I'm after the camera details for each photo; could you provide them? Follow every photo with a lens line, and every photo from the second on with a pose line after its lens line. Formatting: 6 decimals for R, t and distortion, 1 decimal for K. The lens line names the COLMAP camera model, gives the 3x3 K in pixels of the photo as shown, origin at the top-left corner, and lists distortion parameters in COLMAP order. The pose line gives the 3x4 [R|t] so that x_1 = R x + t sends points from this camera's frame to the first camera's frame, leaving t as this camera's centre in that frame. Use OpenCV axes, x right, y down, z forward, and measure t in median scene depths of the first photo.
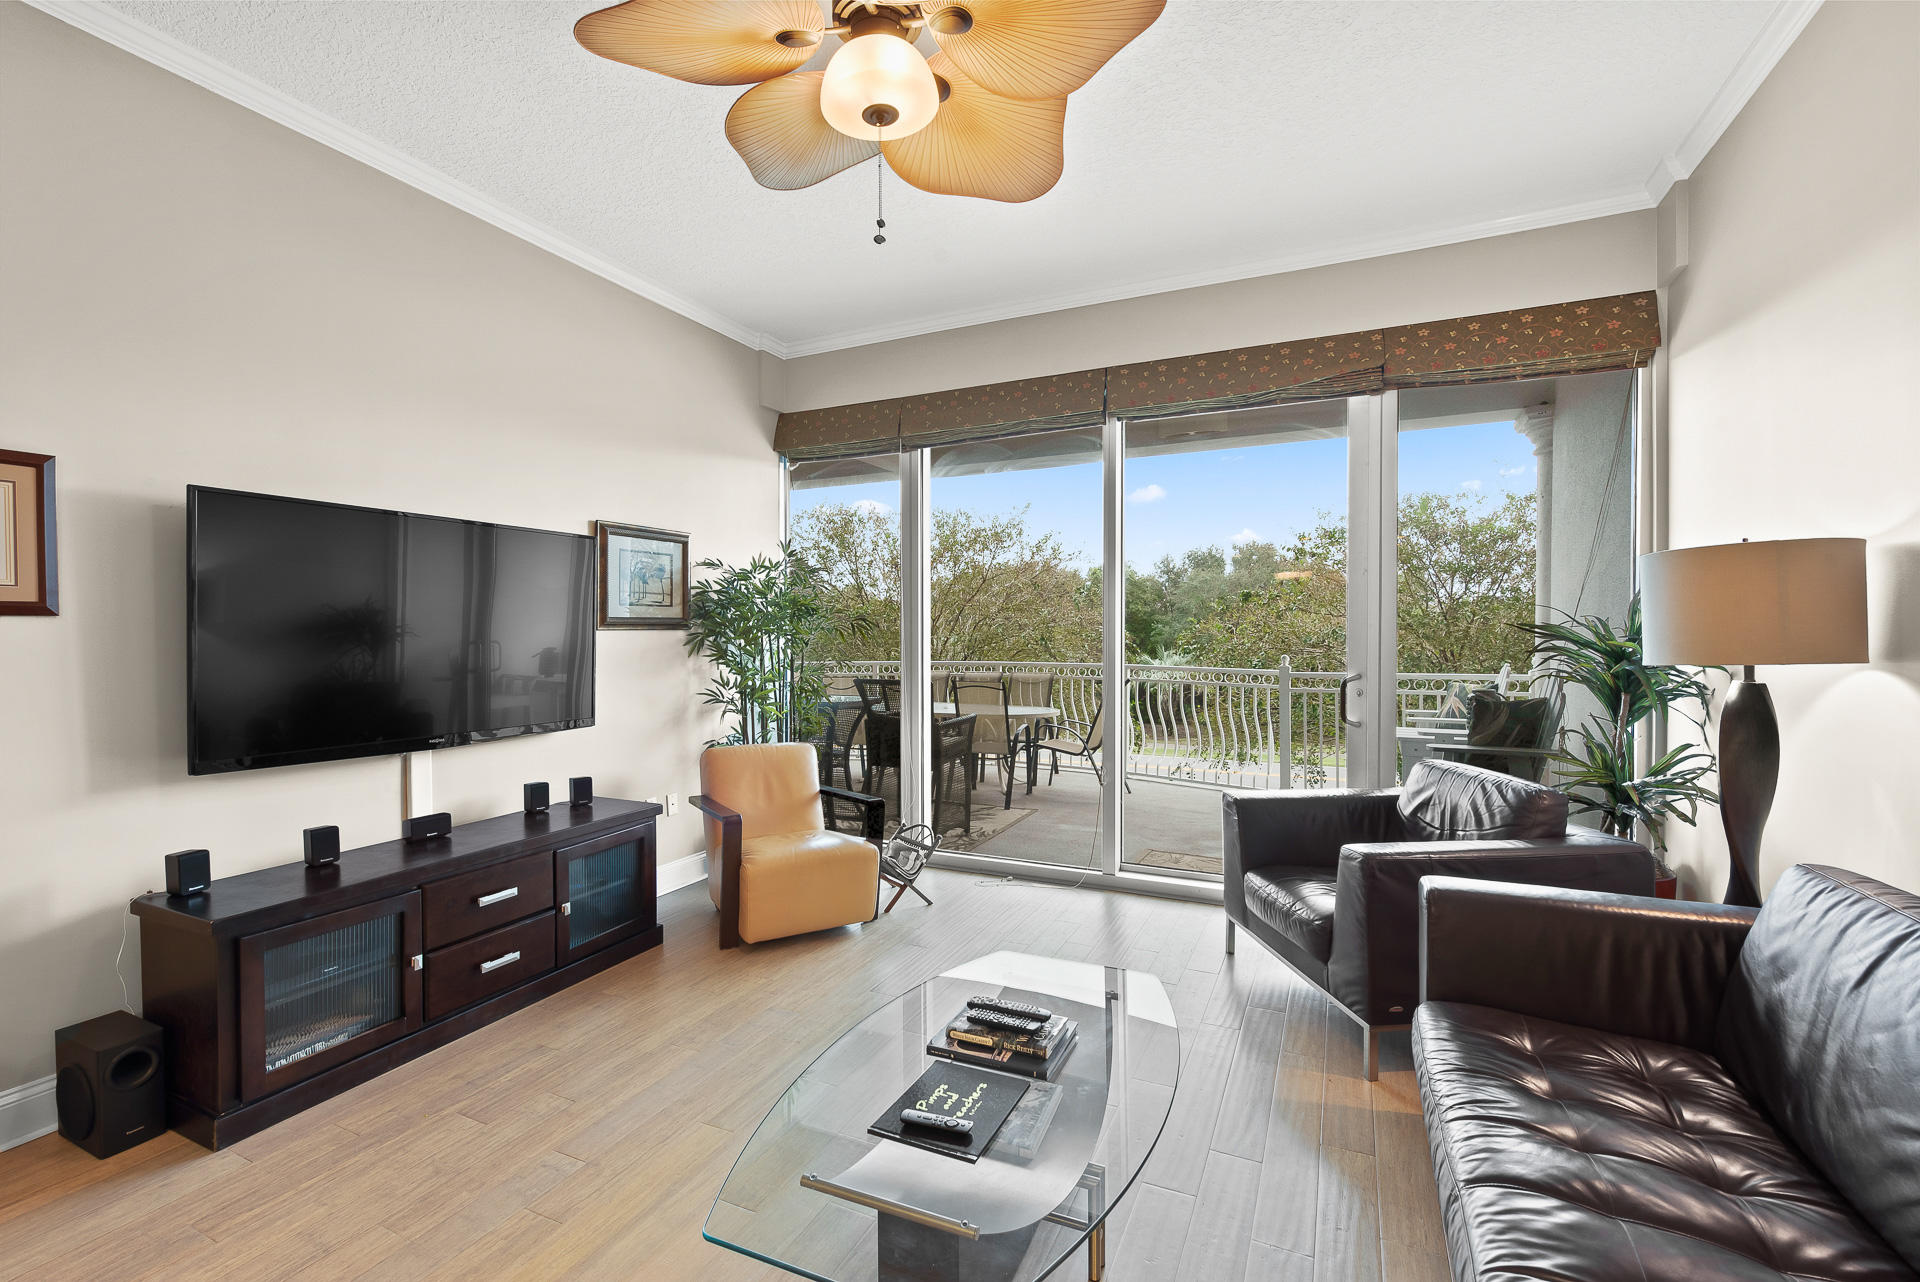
lens RADIAL K [[830.4, 0, 957.8], [0, 830.4, 639.1], [0, 0, 1]] dist [0.008396, -0.000165]
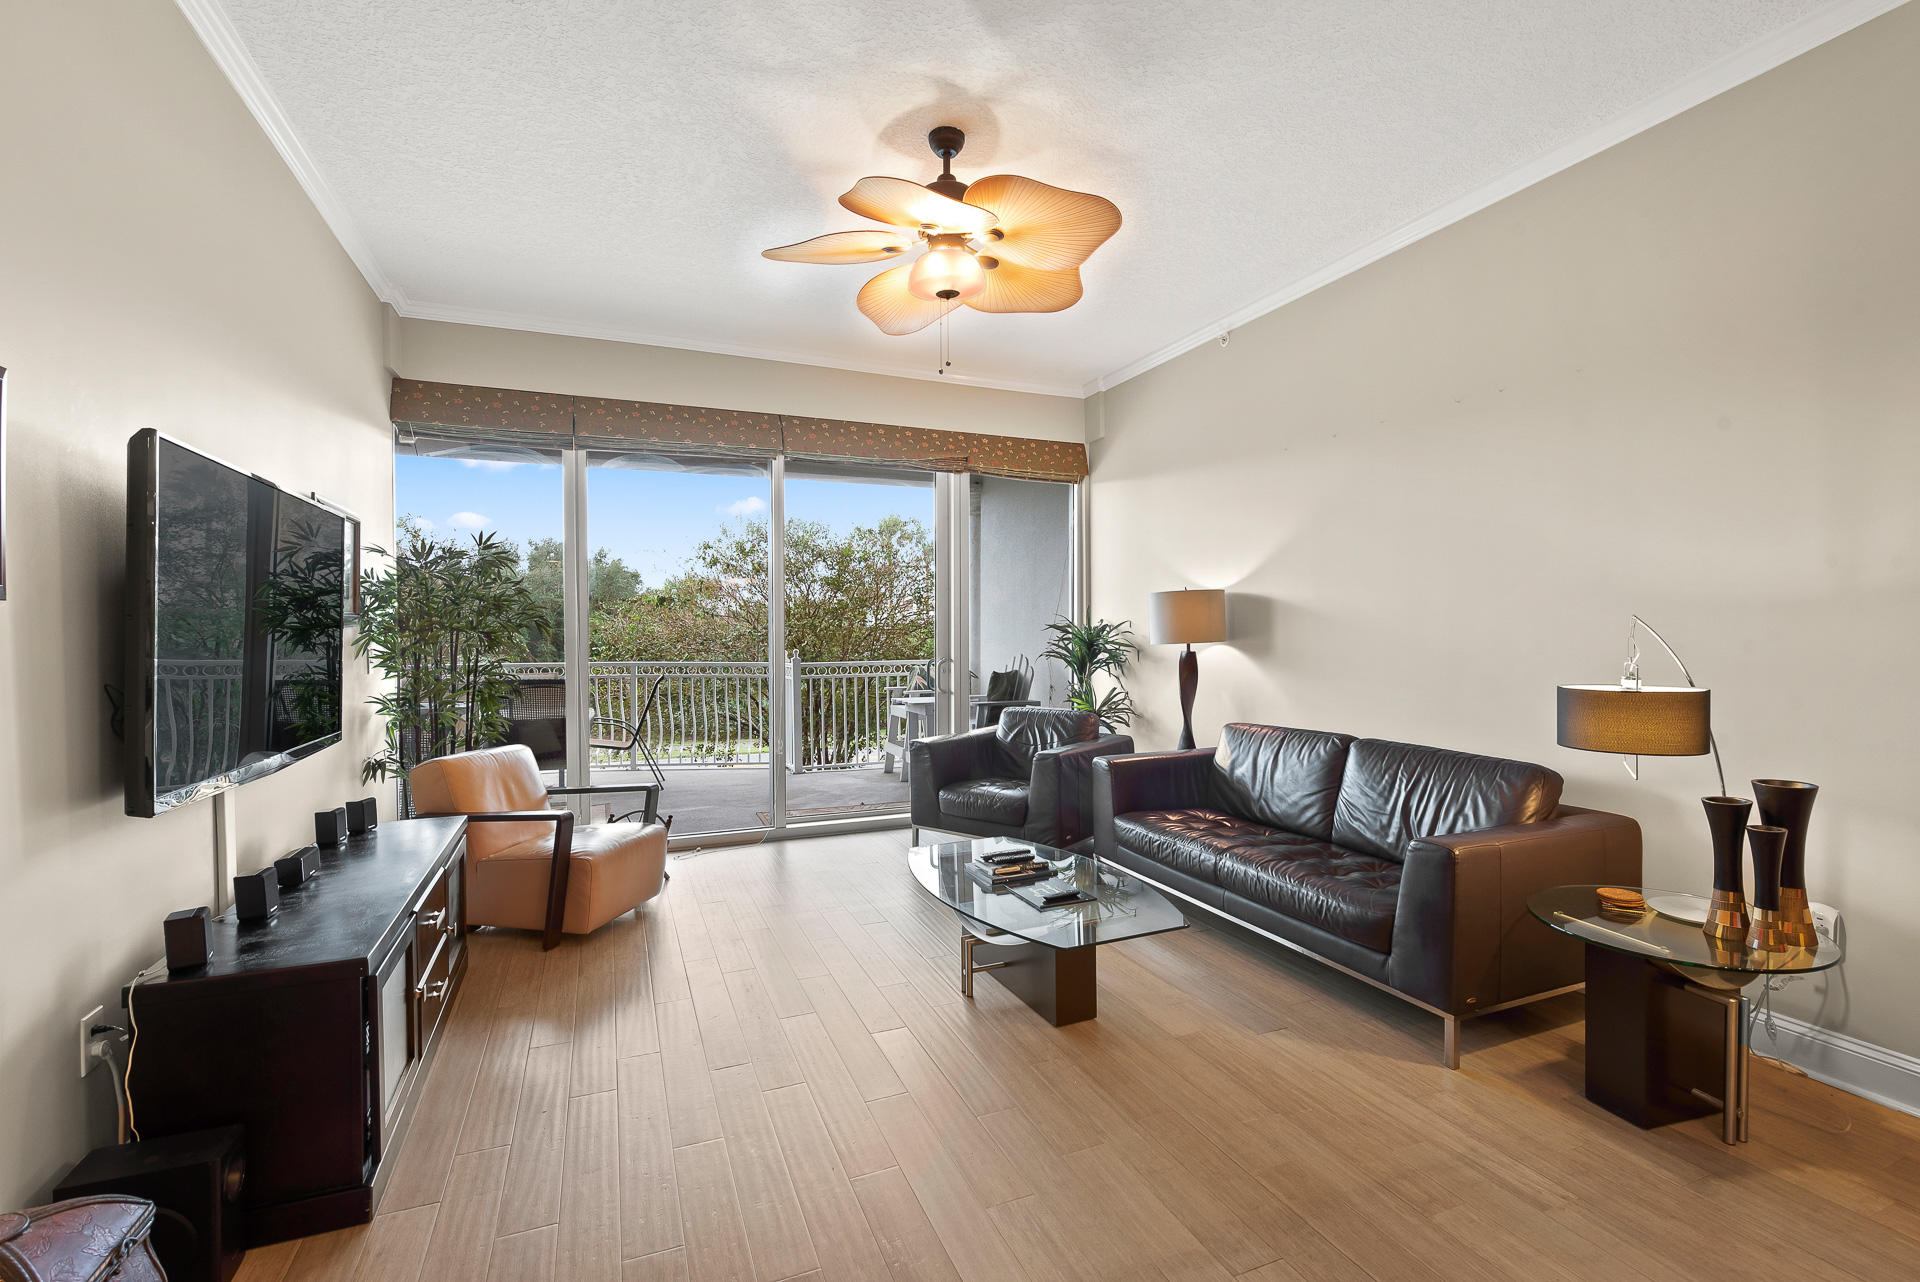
lens RADIAL K [[830.4, 0, 947.4], [0, 830.4, 651.1], [0, 0, 1]] dist [0.008396, -0.000165]
pose [[0.679762, -0.016706, 0.733243, -0.720381], [0.007724, 0.999848, 0.015619, 0.007695], [-0.733392, -0.004953, 0.679787, -0.023400]]
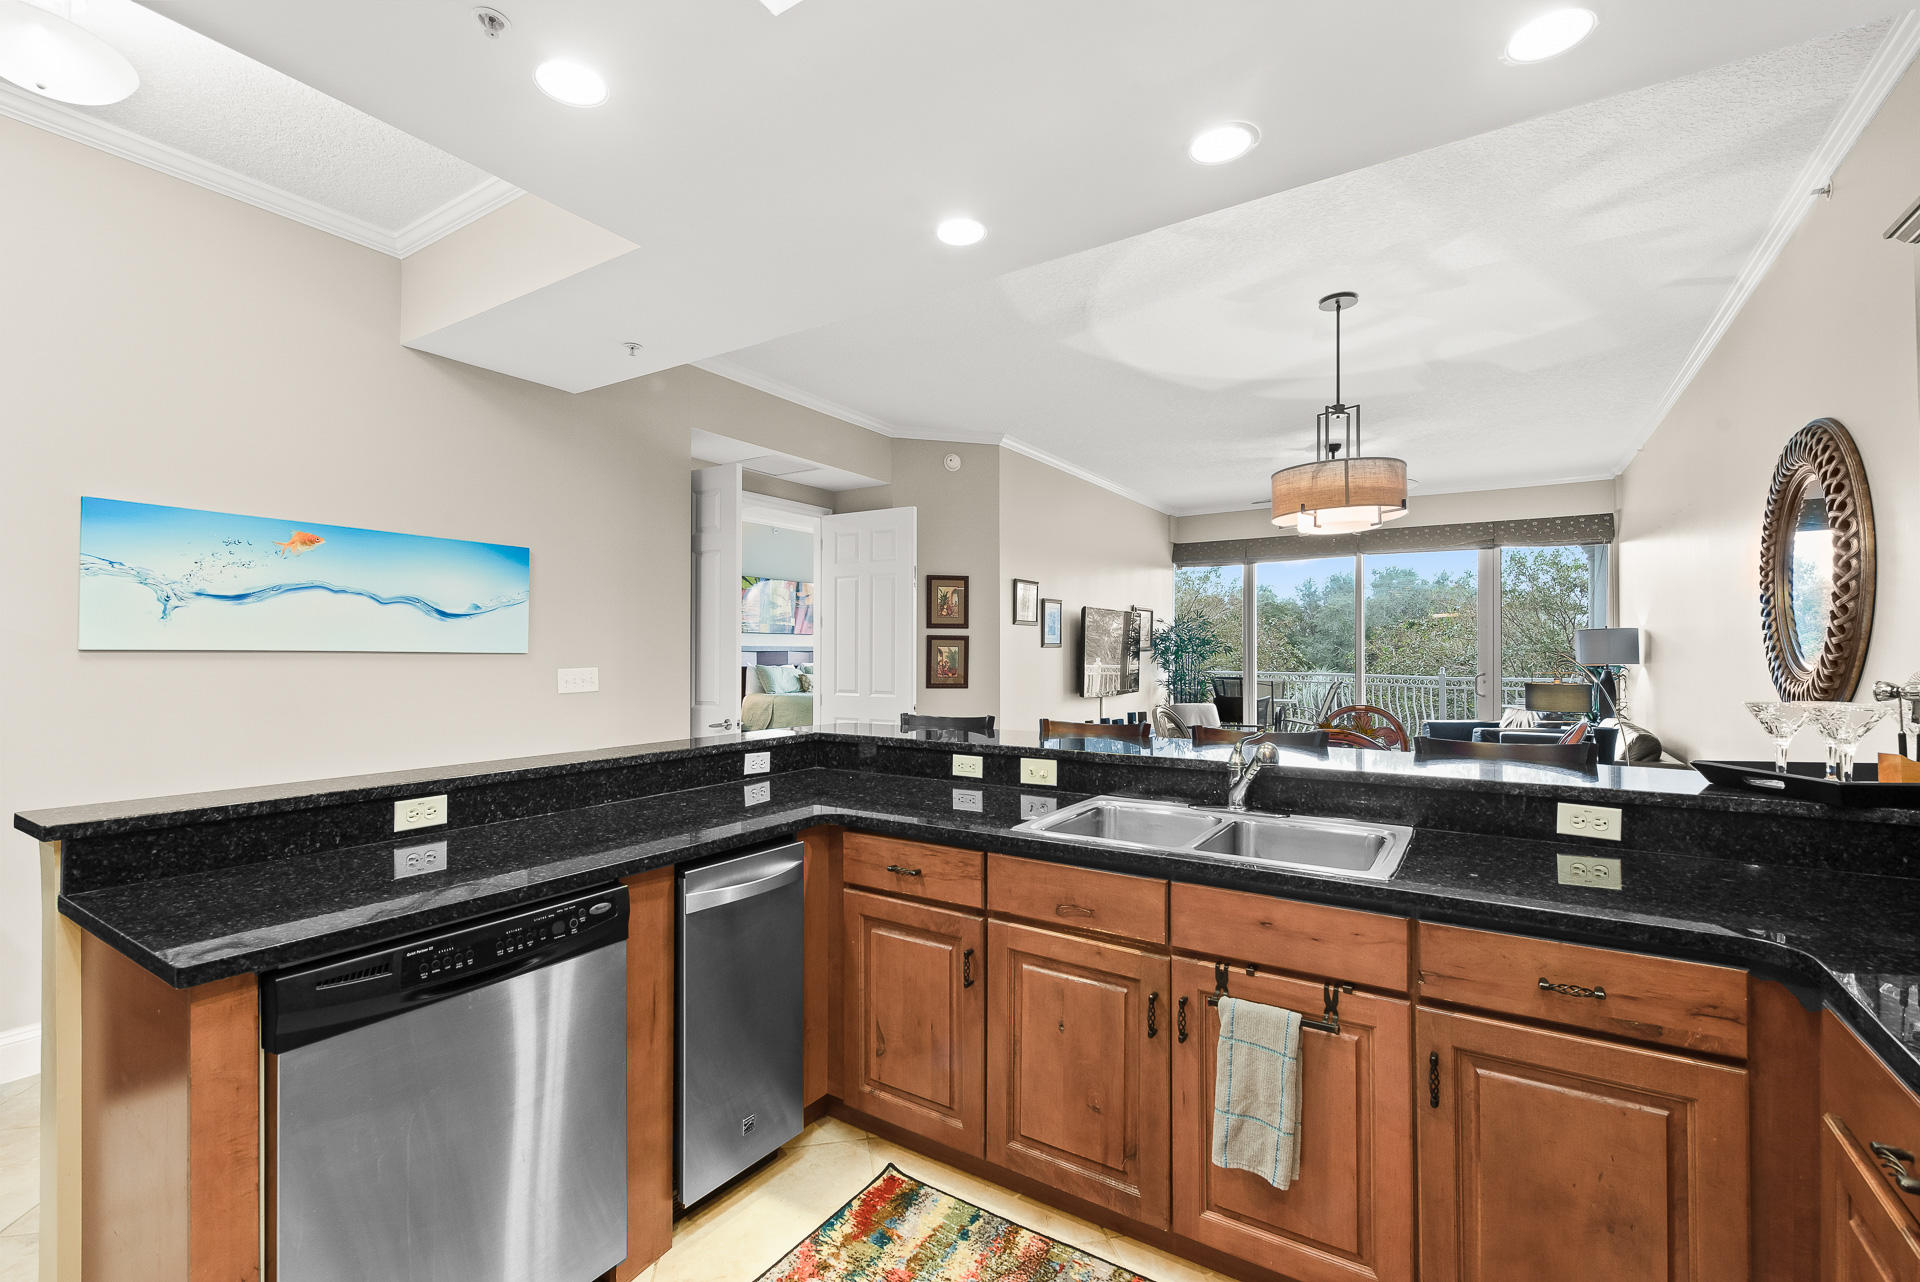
lens RADIAL K [[830.4, 0, 956.9], [0, 830.4, 650.3], [0, 0, 1]] dist [0.008396, -0.000165]
pose [[0.990071, 0.005367, -0.140469, -0.702301], [-0.006843, 0.999926, -0.010028, 0.016477], [0.140404, 0.010890, 0.990034, -1.649745]]
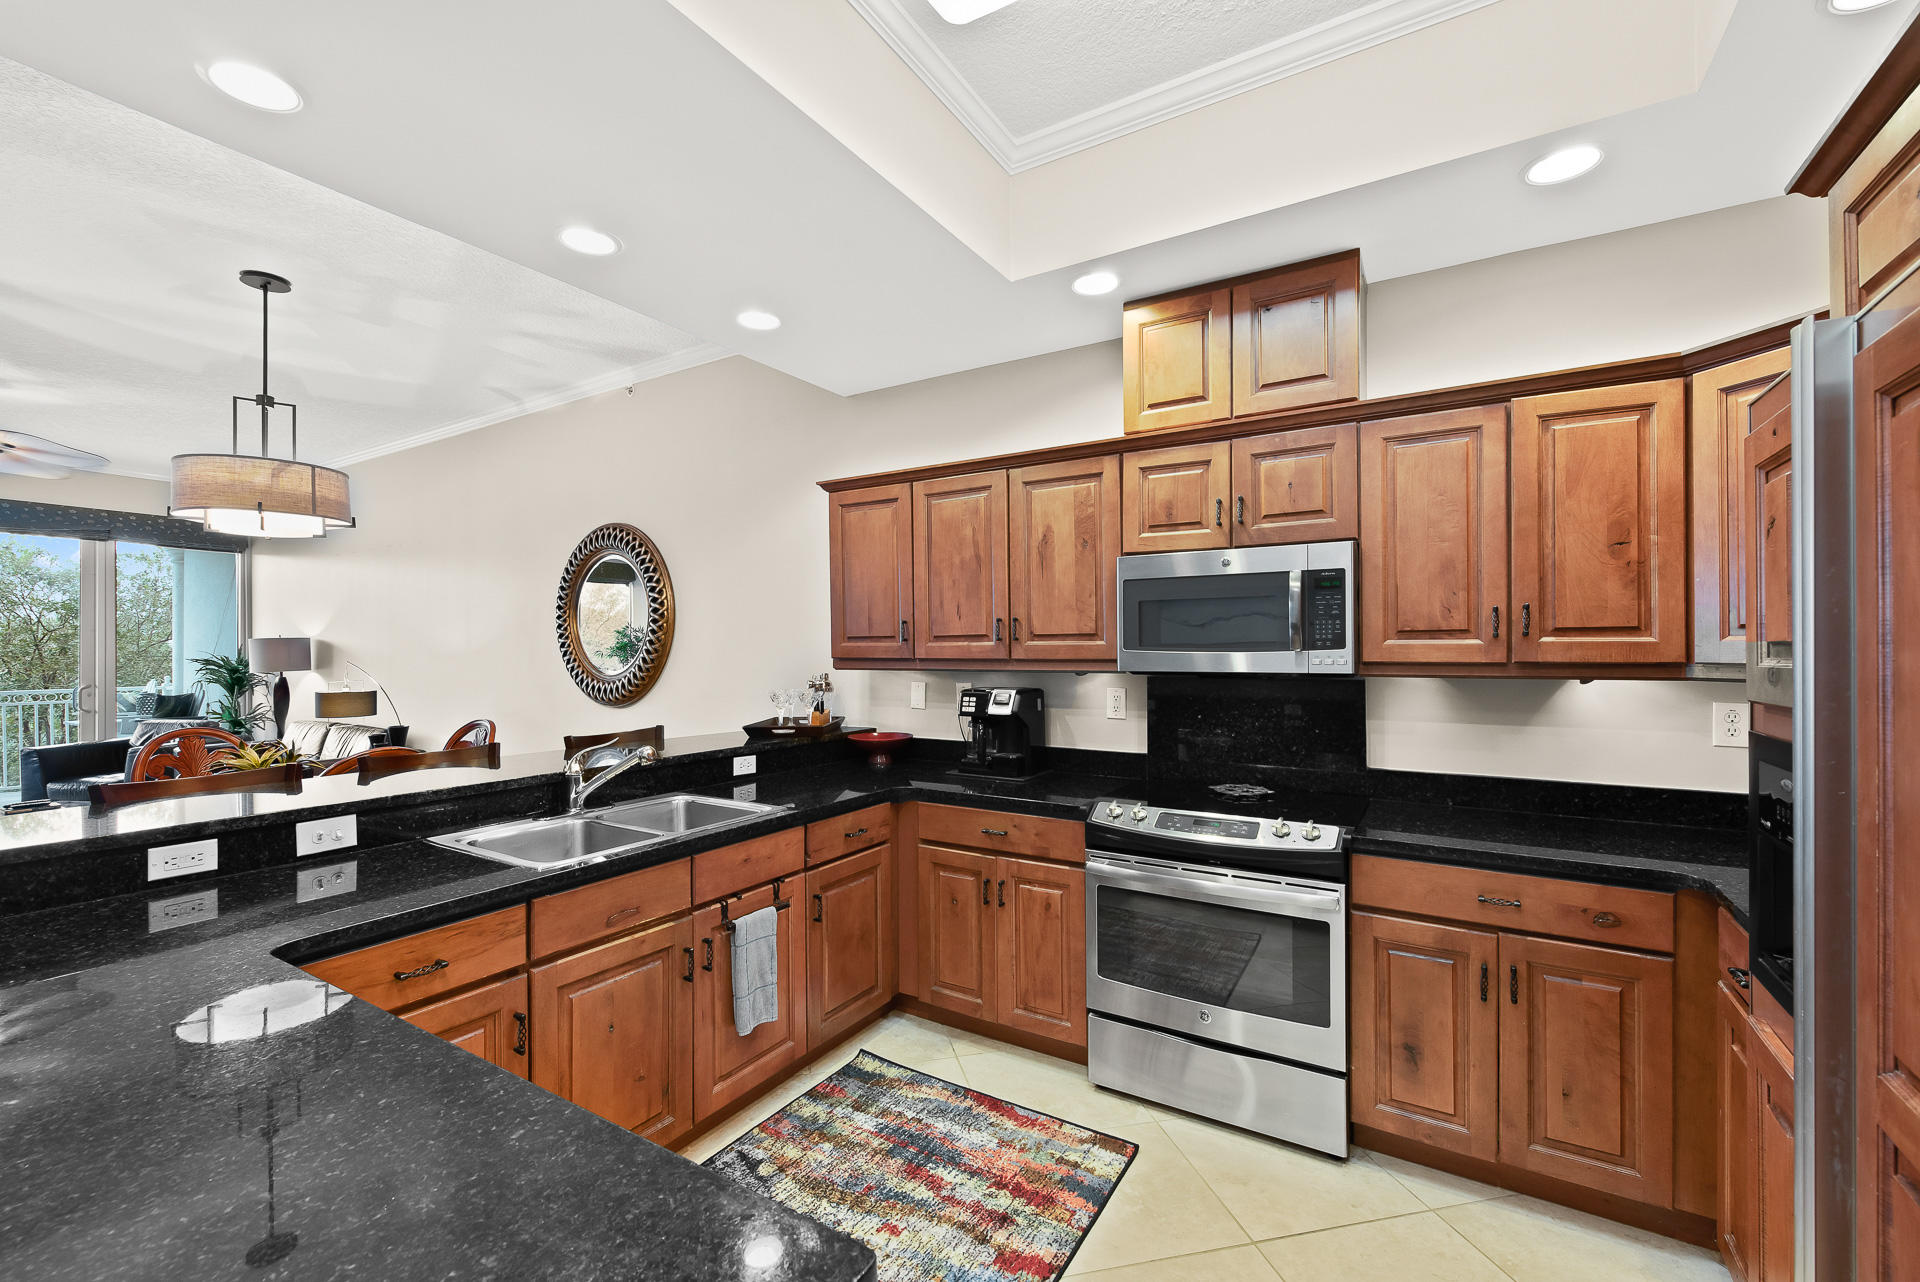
lens RADIAL K [[801.2, 0, 953.9], [0, 801.2, 655.3], [0, 0, 1]] dist [0.003087, -0.000679]
pose [[0.123813, -0.003913, 0.992298, -1.284549], [0.011836, 0.999927, 0.002467, -0.007578], [-0.992235, 0.011439, 0.123850, -1.393869]]
